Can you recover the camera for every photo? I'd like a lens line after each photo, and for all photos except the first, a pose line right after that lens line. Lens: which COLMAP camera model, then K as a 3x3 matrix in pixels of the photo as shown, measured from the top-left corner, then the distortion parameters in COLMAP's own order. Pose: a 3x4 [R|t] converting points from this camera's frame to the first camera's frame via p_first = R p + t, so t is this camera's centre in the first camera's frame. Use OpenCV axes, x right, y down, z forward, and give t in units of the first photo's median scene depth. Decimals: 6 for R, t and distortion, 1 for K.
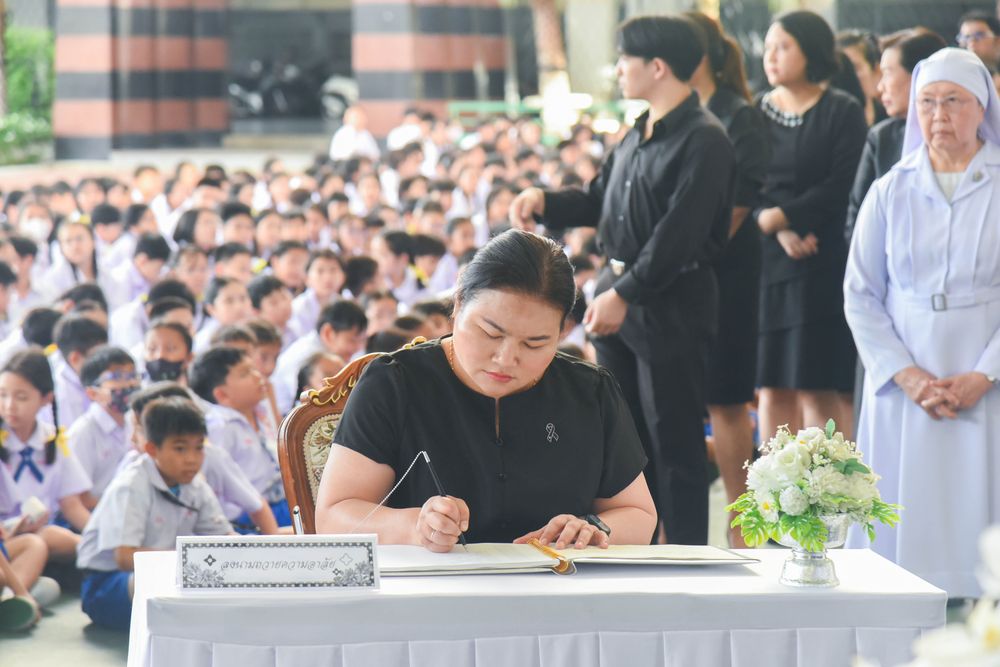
lens RADIAL K [[3318.0, 0, 500.0], [0, 3318.0, 333.5], [0, 0, 1]] dist [-0.017354, 3.075728]
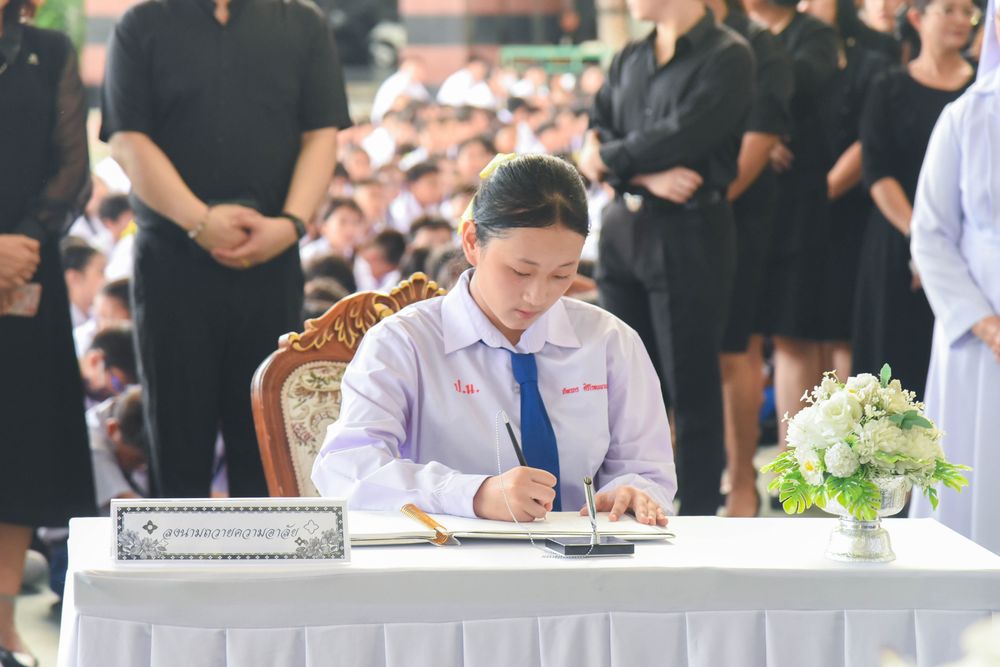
lens RADIAL K [[3498.4, 0, 500.0], [0, 3498.4, 333.5], [0, 0, 1]] dist [0.067053, 0.114342]
pose [[0.999843, 0.003395, -0.017365, 0.016617], [-0.003214, 0.999940, 0.010440, 0.008983], [0.017399, -0.010382, 0.999795, 0.105119]]
